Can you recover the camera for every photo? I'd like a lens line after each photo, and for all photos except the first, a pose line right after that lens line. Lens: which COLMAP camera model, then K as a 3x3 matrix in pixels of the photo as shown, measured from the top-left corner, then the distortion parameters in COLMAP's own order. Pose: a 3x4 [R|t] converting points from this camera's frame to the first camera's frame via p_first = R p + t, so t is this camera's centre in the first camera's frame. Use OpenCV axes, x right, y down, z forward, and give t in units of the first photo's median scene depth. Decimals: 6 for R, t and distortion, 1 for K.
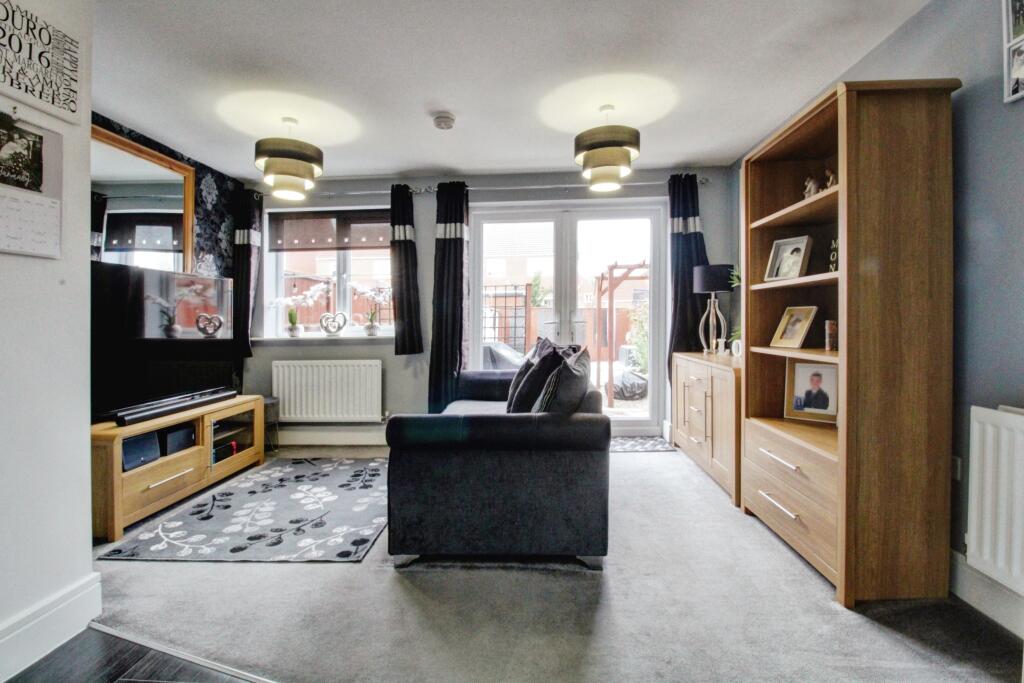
lens RADIAL K [[472.0, 0, 511.7], [0, 472.0, 324.9], [0, 0, 1]] dist [-0.000099, -0.000302]
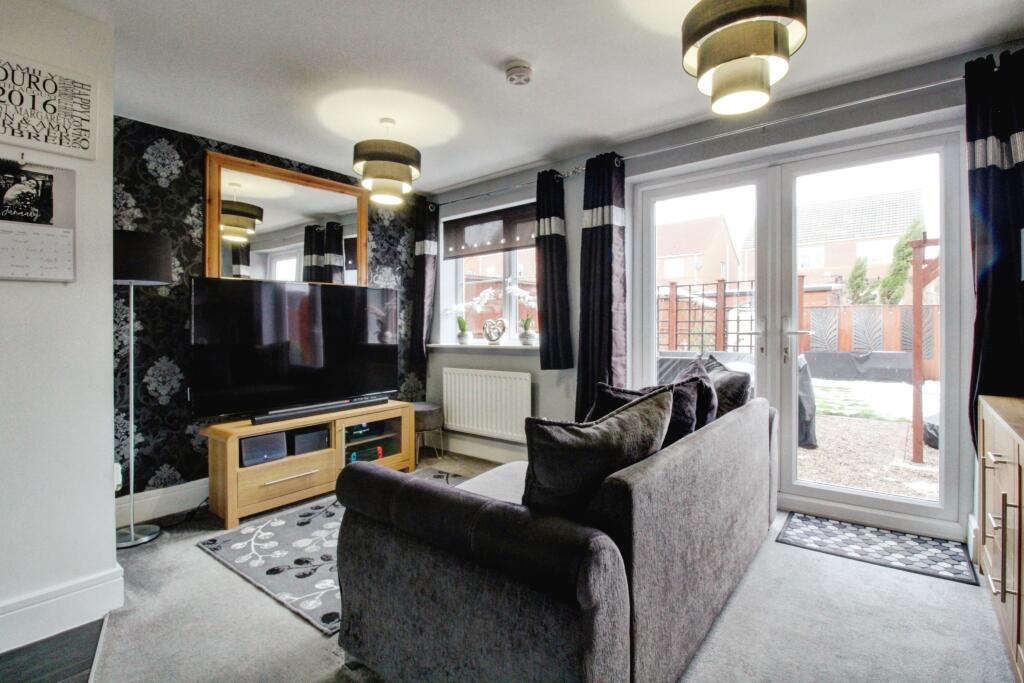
lens RADIAL K [[473.9, 0, 513.3], [0, 473.9, 321.9], [0, 0, 1]] dist [0.001669, -0.007171]
pose [[0.822902, -0.000749, -0.568183, 0.227631], [-0.003555, 0.999973, -0.006467, -0.018549], [0.568173, 0.007342, 0.822877, 0.288952]]
